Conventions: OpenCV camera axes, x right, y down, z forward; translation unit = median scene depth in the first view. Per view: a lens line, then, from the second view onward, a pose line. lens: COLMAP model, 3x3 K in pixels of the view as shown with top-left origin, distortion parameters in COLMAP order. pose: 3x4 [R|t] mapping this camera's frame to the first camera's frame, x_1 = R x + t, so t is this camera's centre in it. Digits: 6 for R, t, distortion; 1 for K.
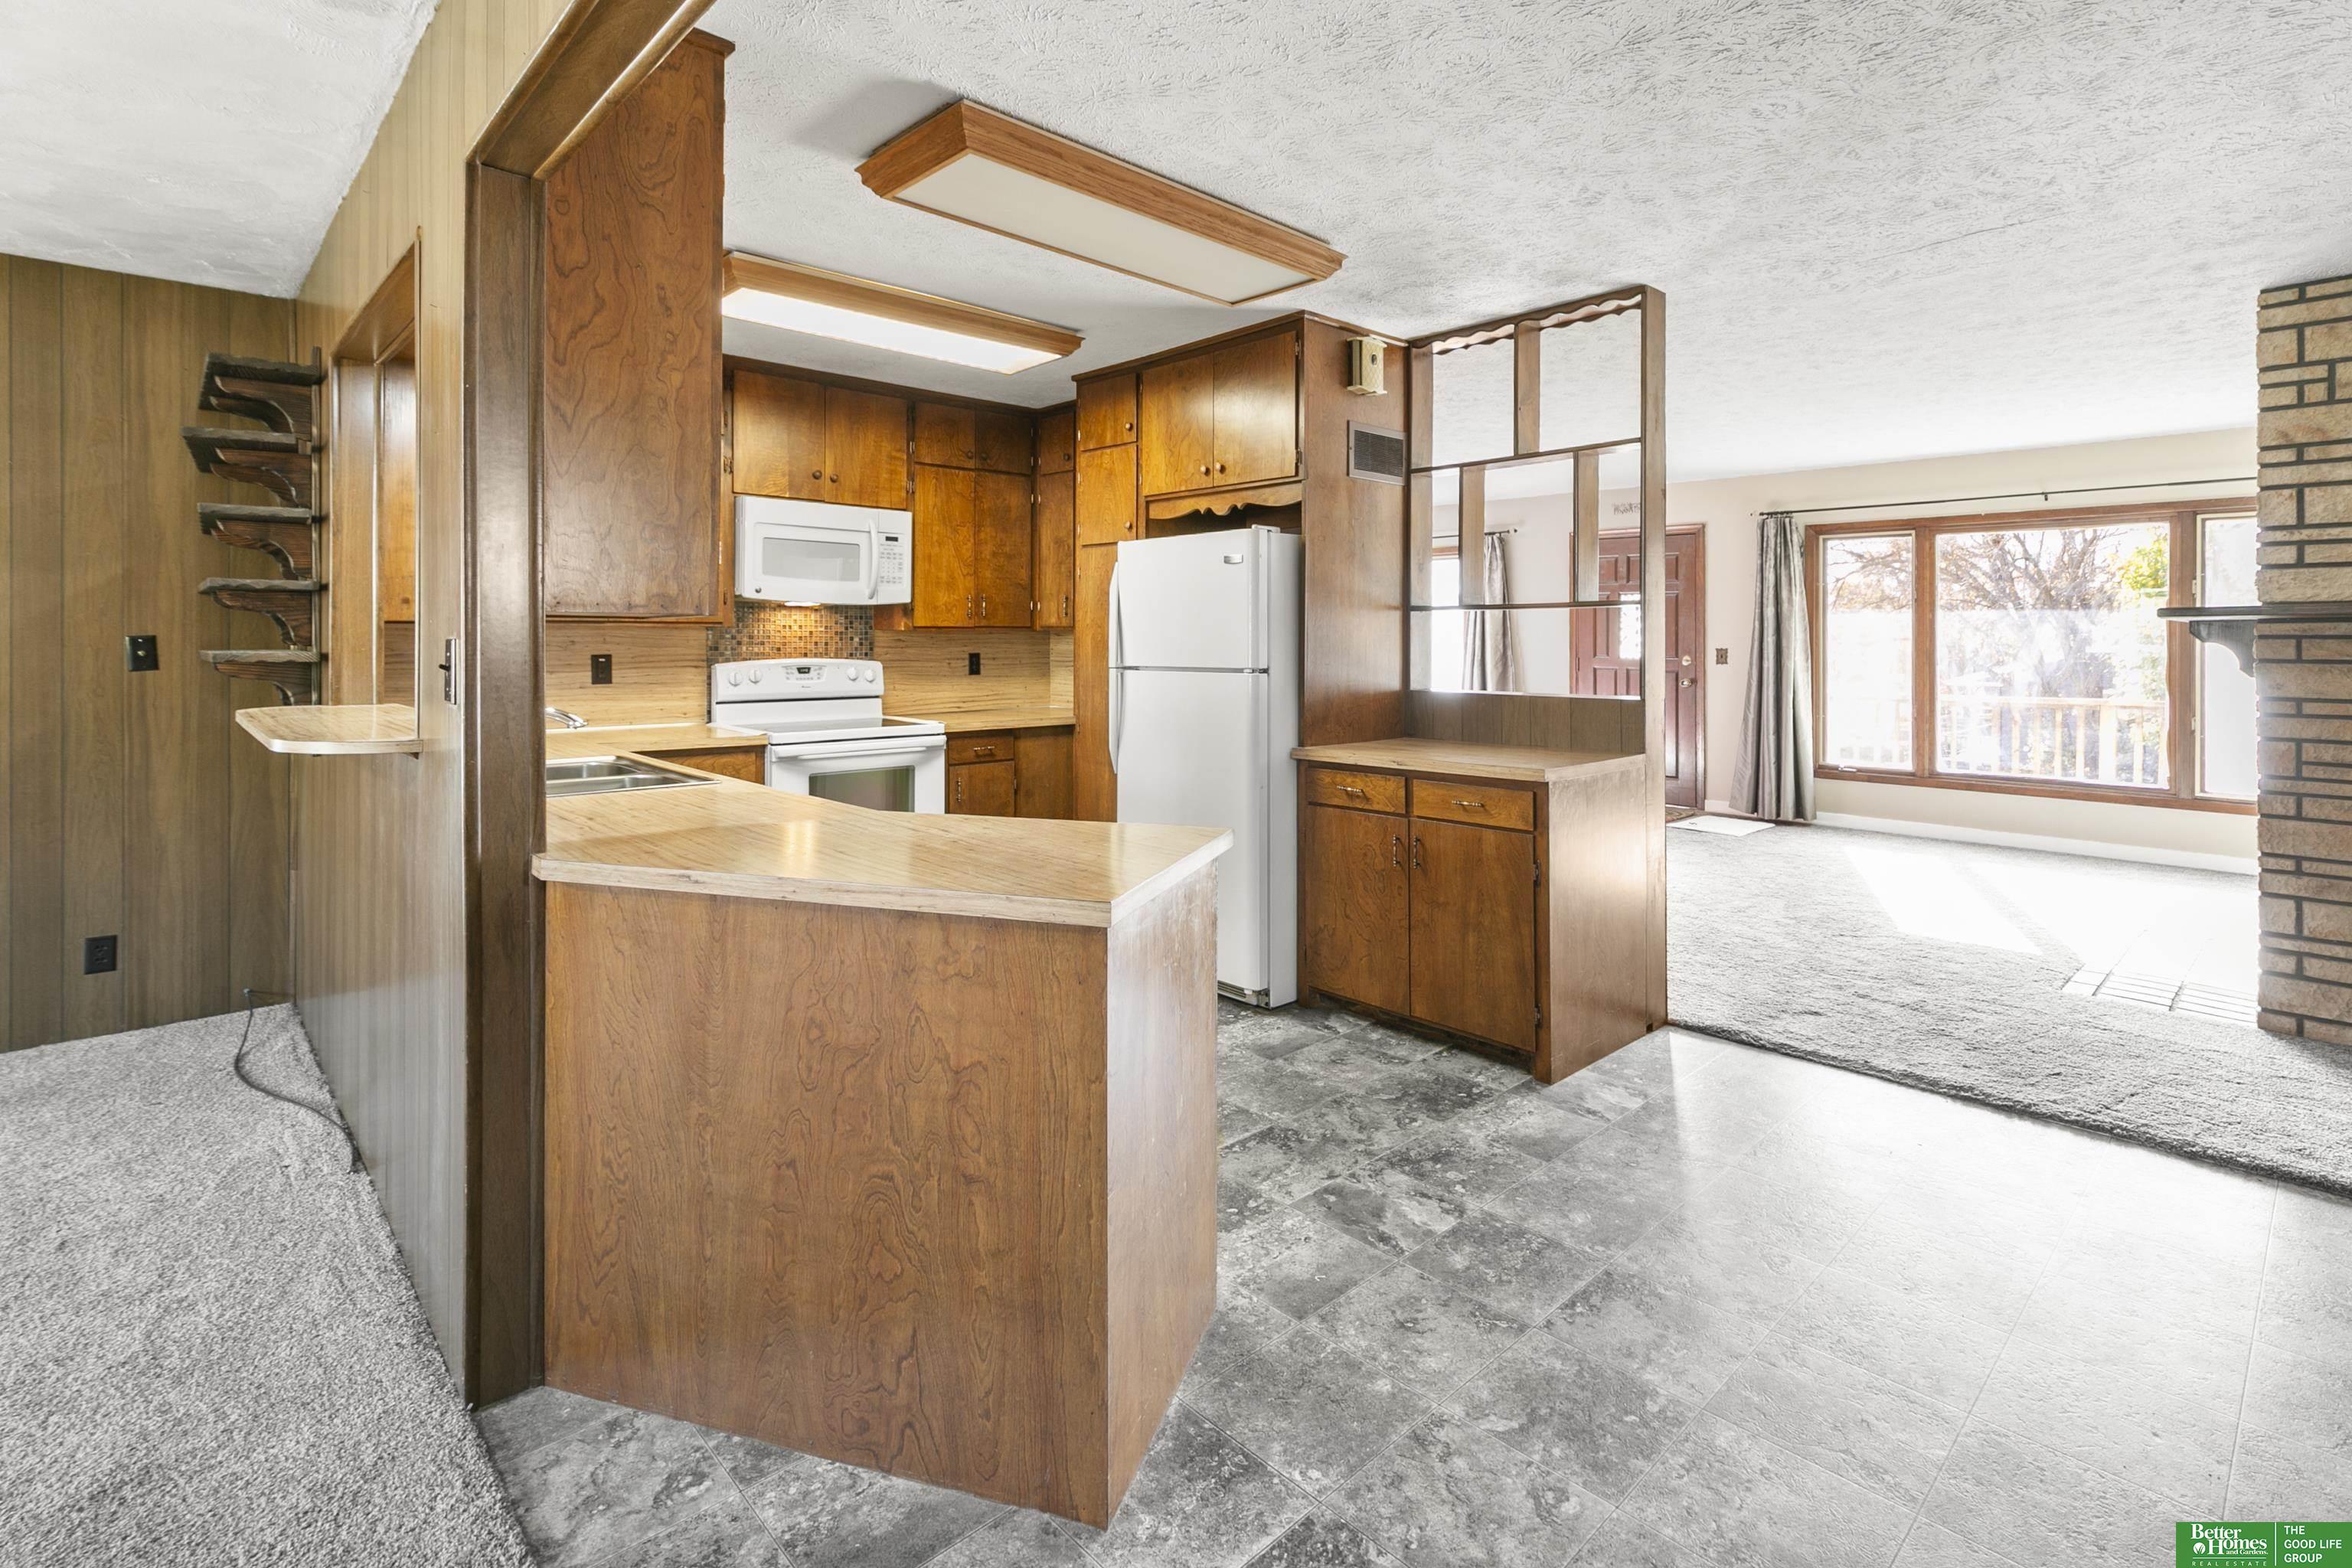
lens RADIAL K [[1086.9, 0, 1227.4], [0, 1086.9, 637.7], [0, 0, 1]] dist [0.004682, -0.000791]
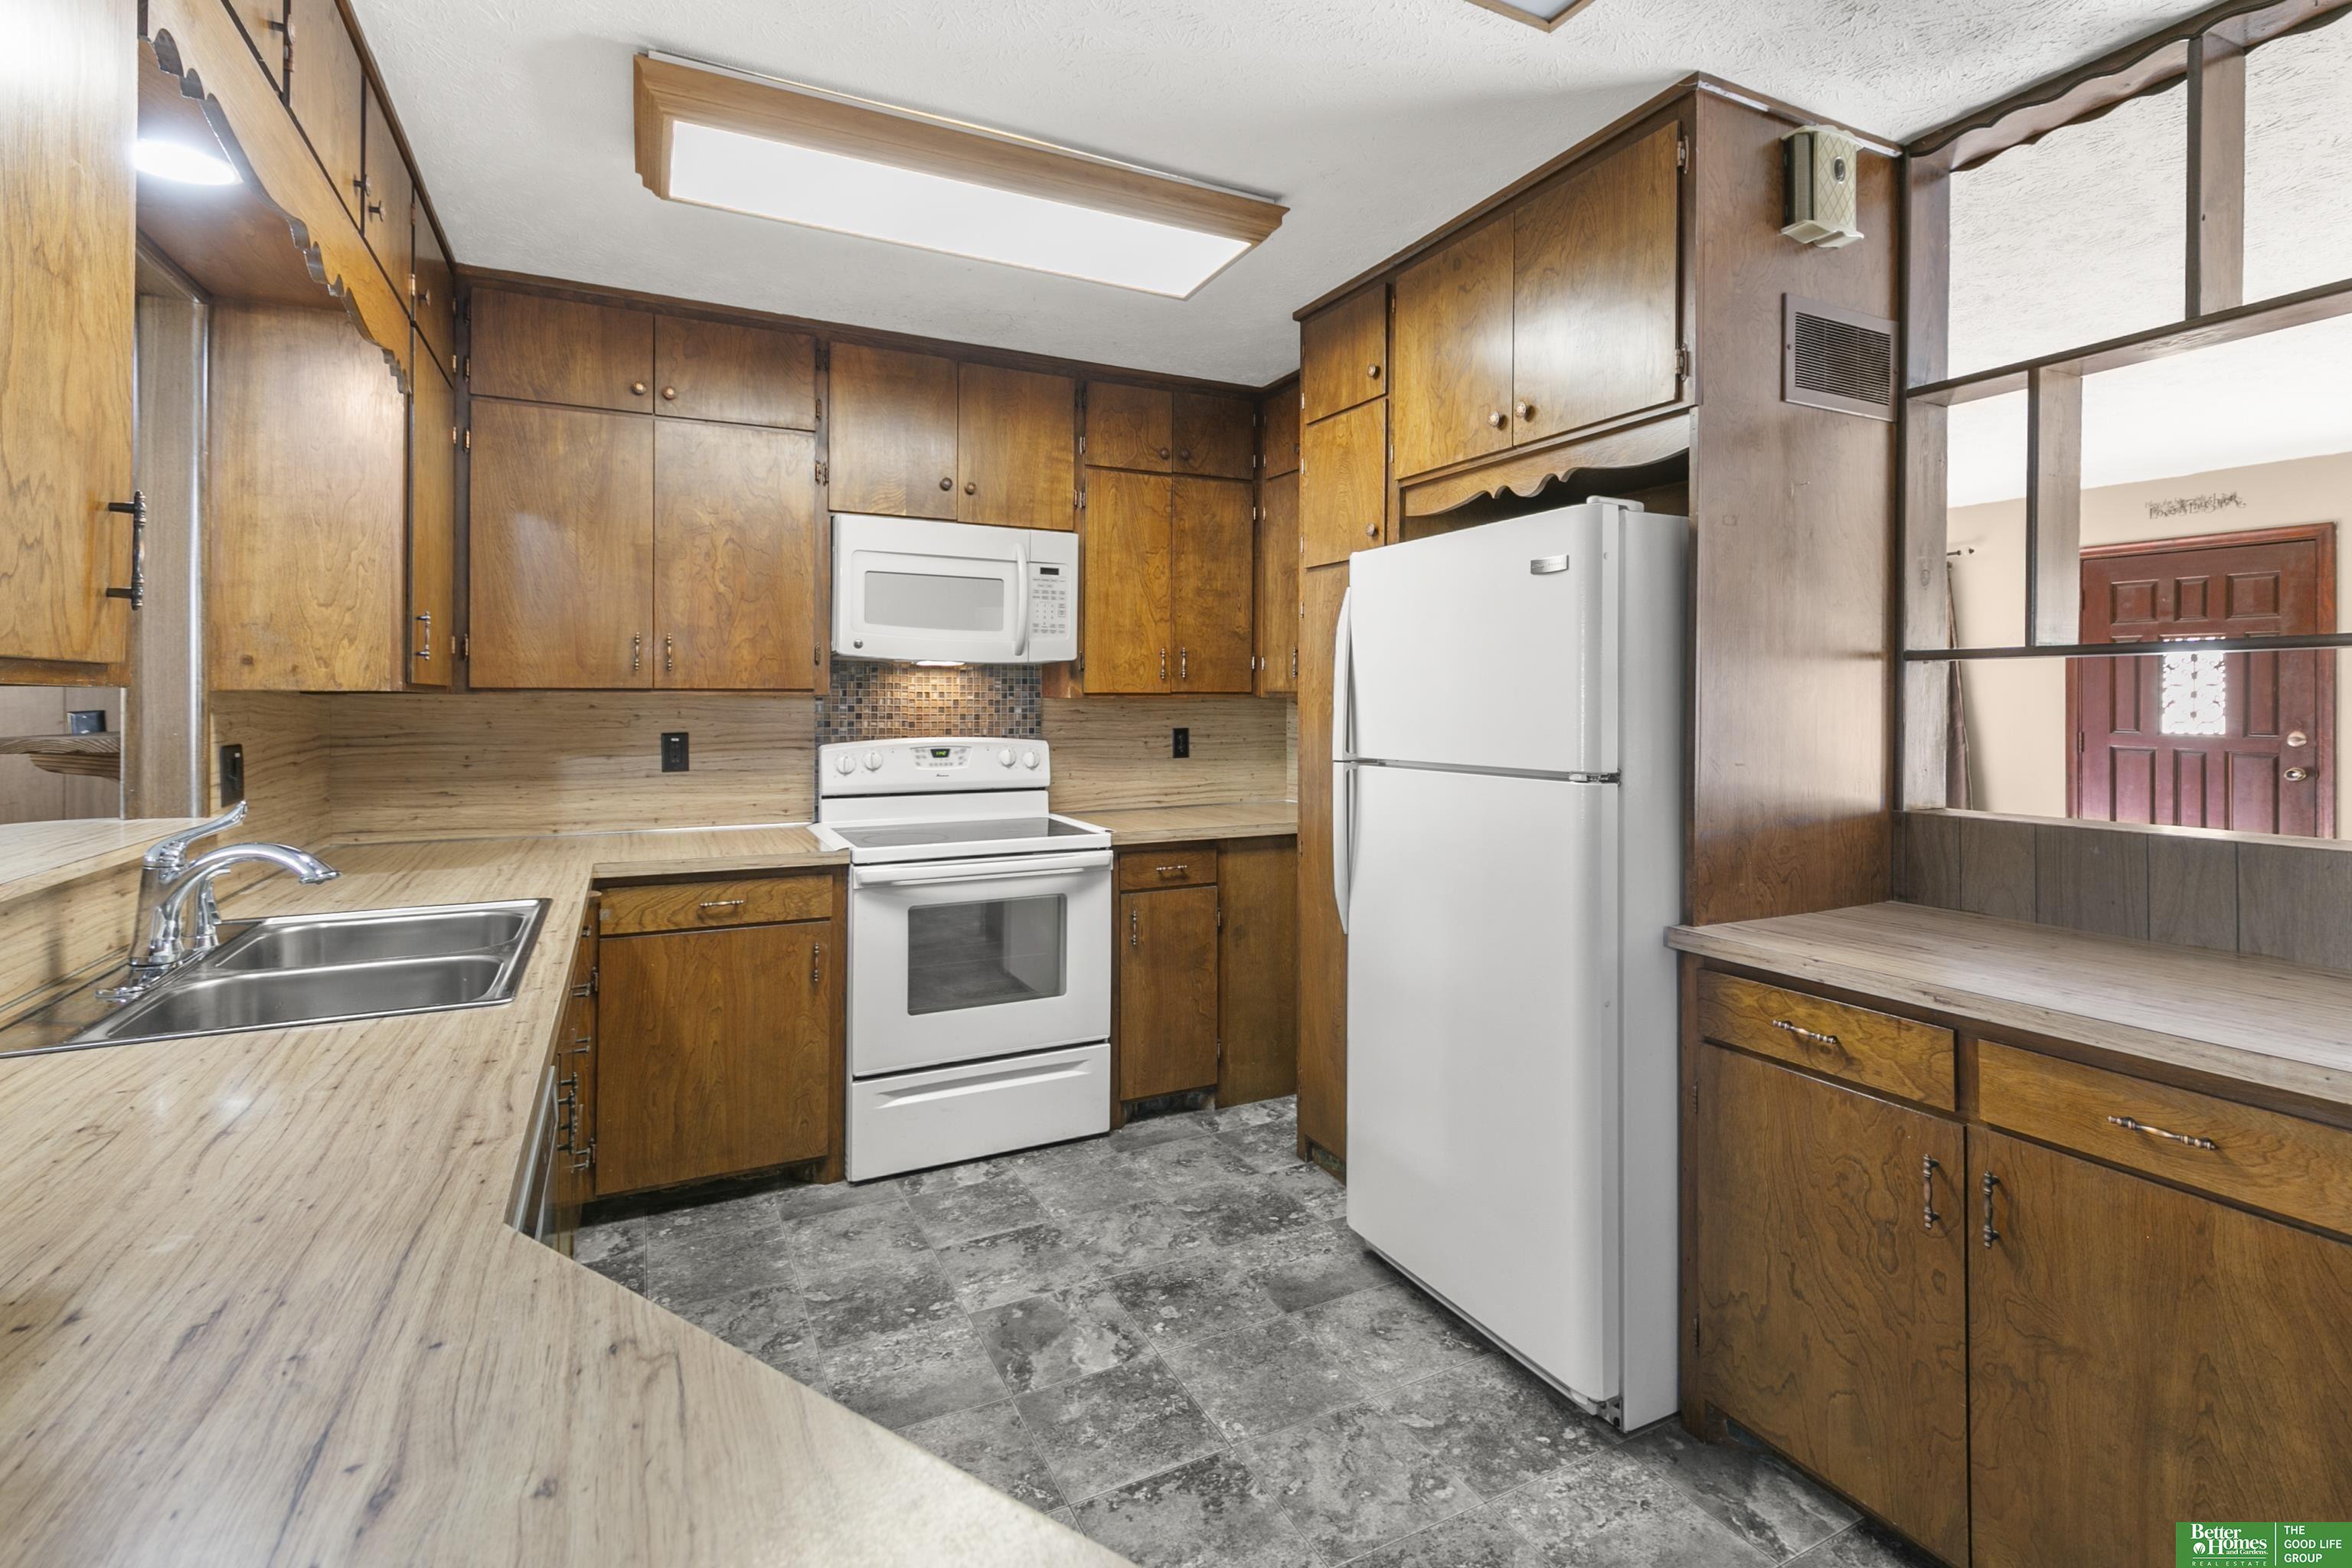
lens RADIAL K [[1086.9, 0, 1209.8], [0, 1086.9, 700.4], [0, 0, 1]] dist [0.004682, -0.000791]
pose [[0.955793, -0.001897, -0.294034, 0.002792], [0.002020, 0.999998, 0.000114, -0.006008], [0.294033, -0.000703, 0.955795, 0.386567]]
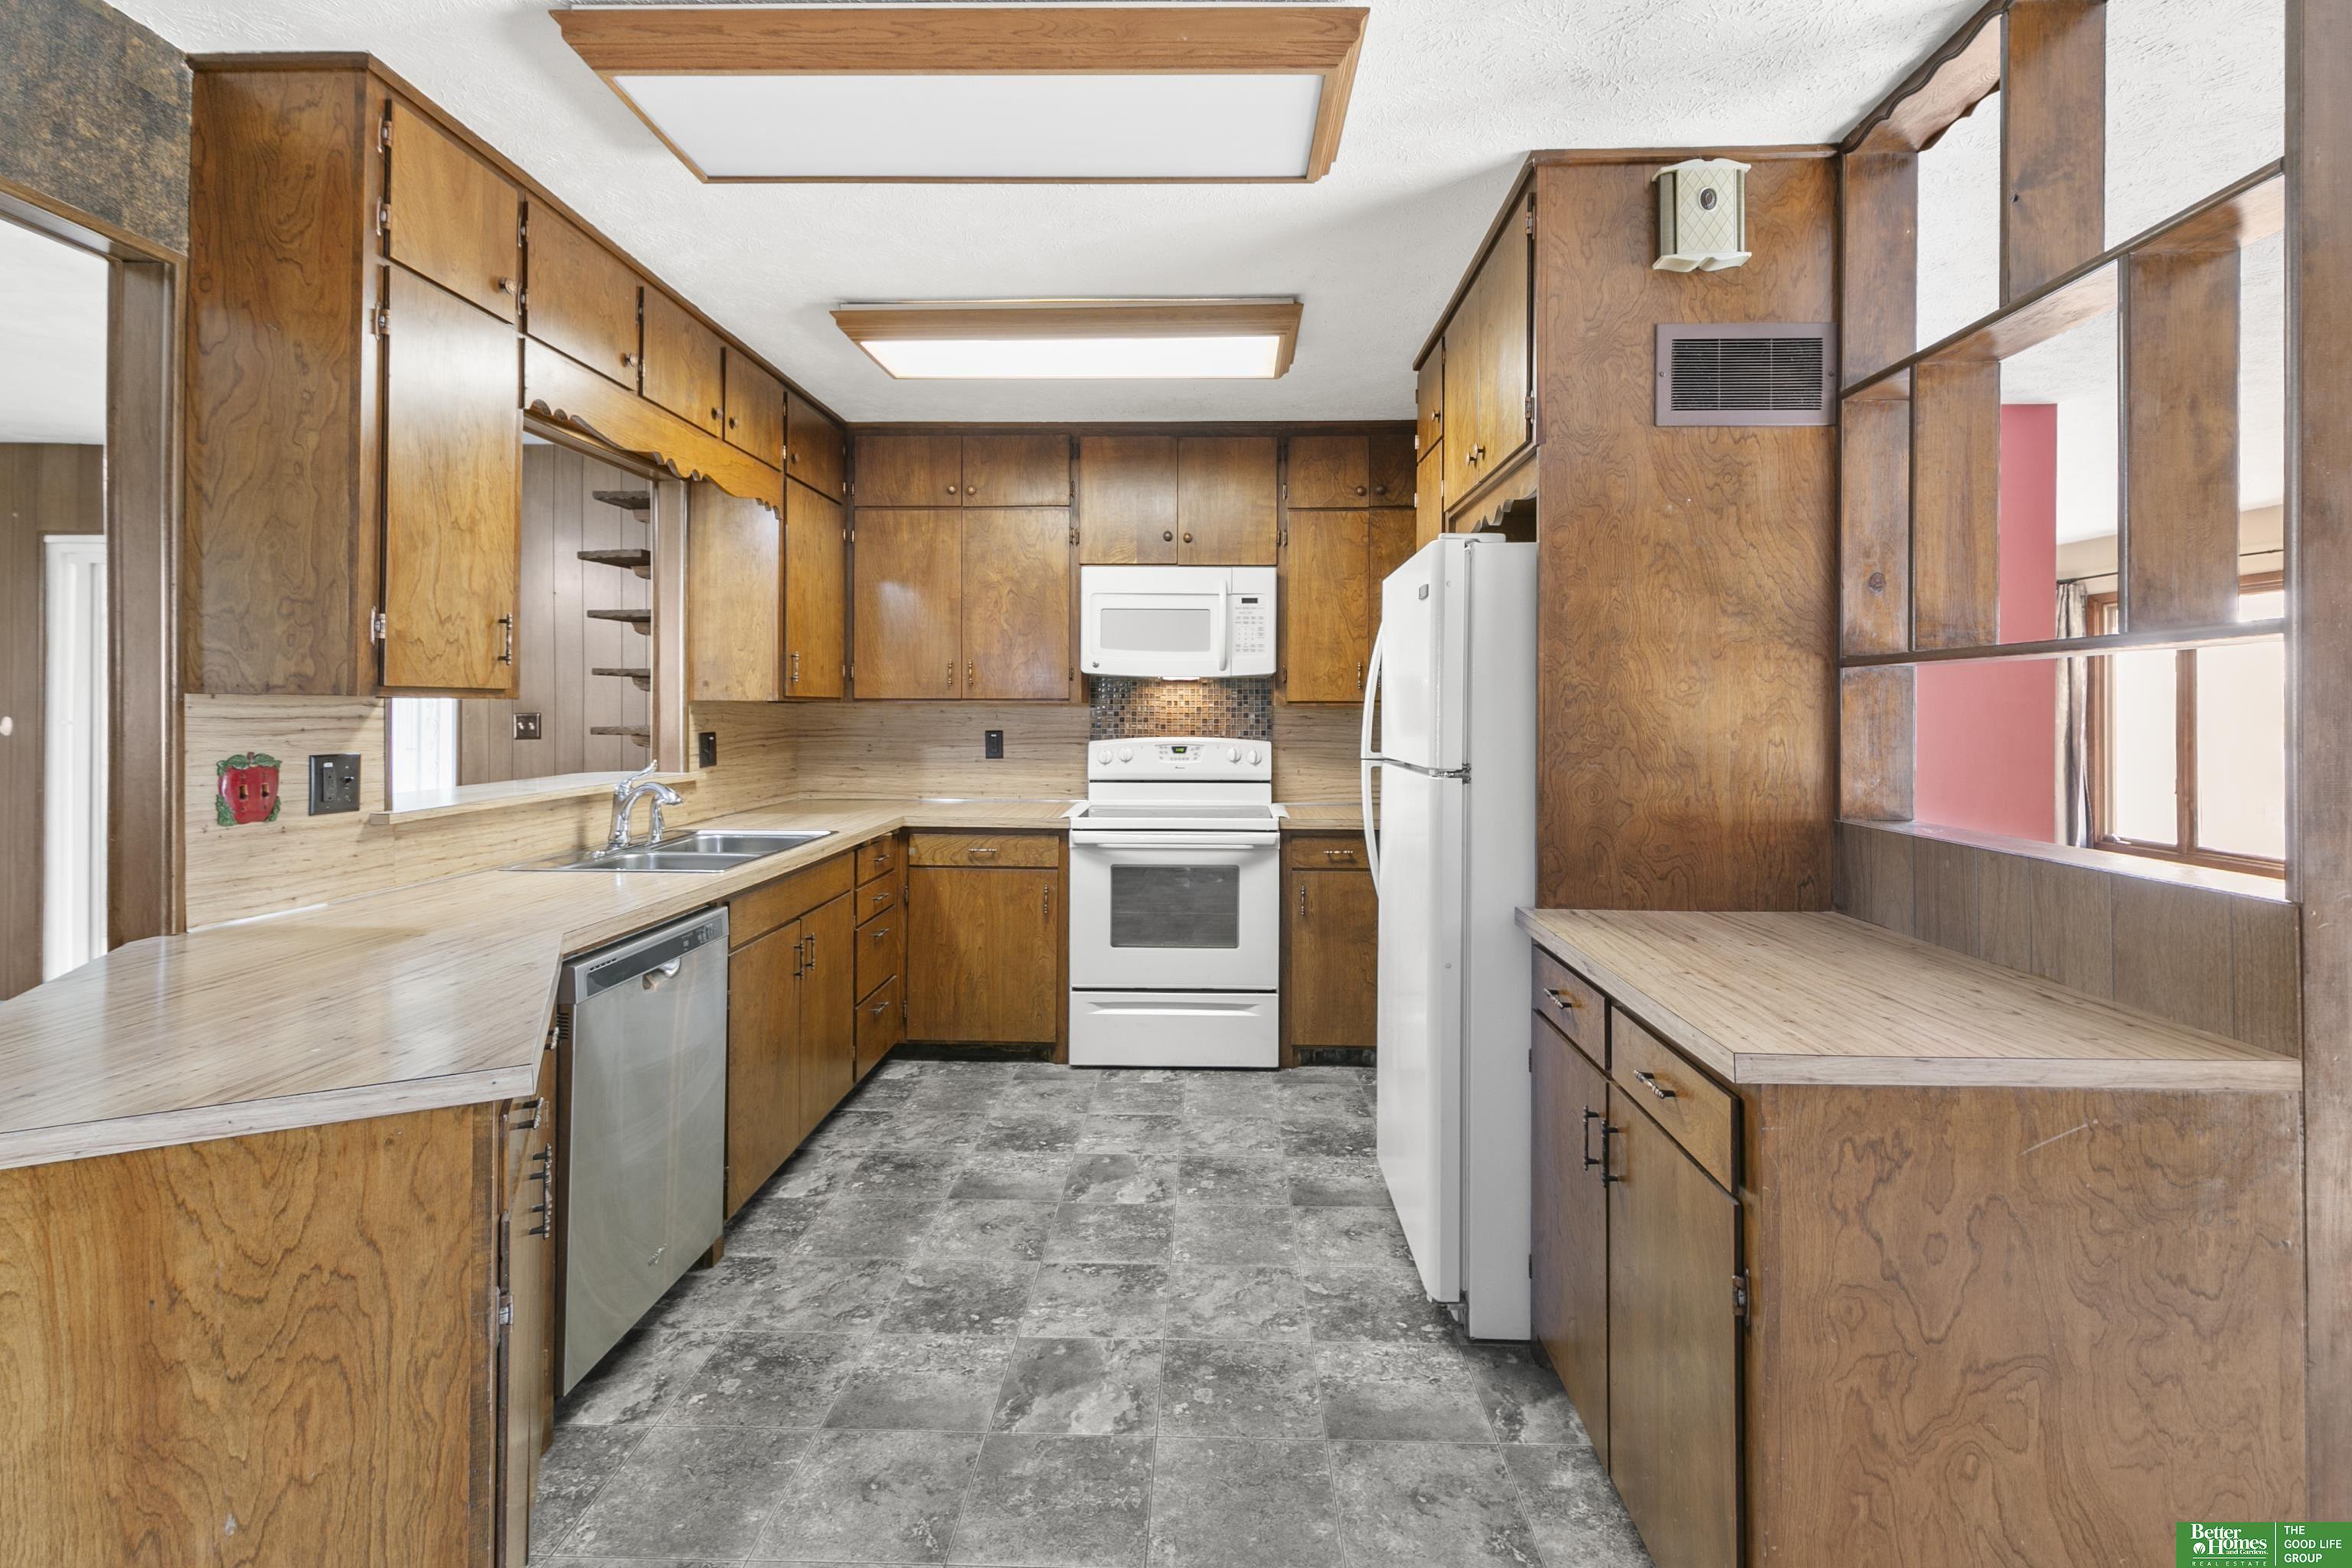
lens RADIAL K [[1086.9, 0, 1206.3], [0, 1086.9, 708.4], [0, 0, 1]] dist [0.004682, -0.000791]
pose [[0.701613, -0.000779, -0.712557, 0.315280], [-0.000101, 0.999999, -0.001193, -0.004142], [0.712558, 0.000909, 0.701613, 0.410233]]
